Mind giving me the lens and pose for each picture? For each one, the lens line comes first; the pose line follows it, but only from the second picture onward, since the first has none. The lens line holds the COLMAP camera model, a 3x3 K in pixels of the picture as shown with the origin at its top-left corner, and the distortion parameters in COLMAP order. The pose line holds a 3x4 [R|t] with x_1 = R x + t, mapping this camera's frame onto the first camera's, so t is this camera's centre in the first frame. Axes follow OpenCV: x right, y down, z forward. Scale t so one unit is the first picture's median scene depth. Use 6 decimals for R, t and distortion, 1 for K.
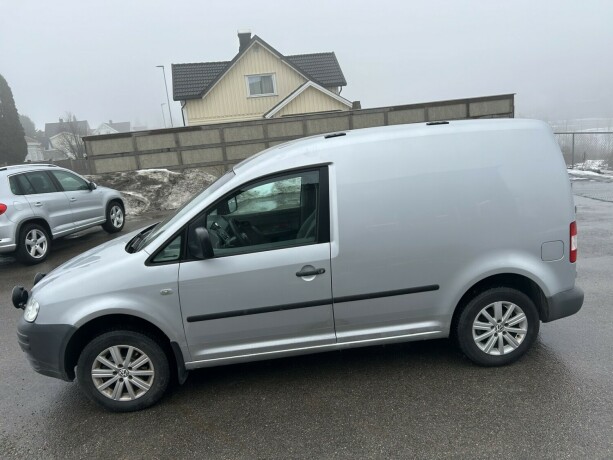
lens RADIAL K [[457.0, 0, 306.4], [0, 457.0, 218.8], [0, 0, 1]] dist [0.063537, -0.075213]
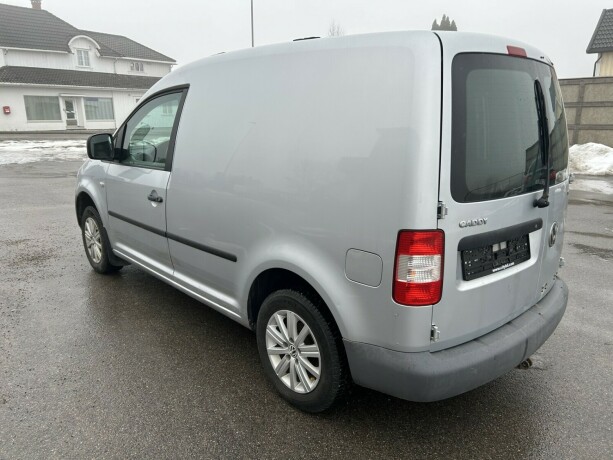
lens RADIAL K [[457.0, 0, 306.4], [0, 457.0, 218.8], [0, 0, 1]] dist [0.063537, -0.075213]
pose [[0.624115, 0.264473, -0.735210, 0.201049], [-0.201899, 0.963601, 0.175241, -0.016387], [0.754796, 0.039067, 0.654795, 0.130515]]
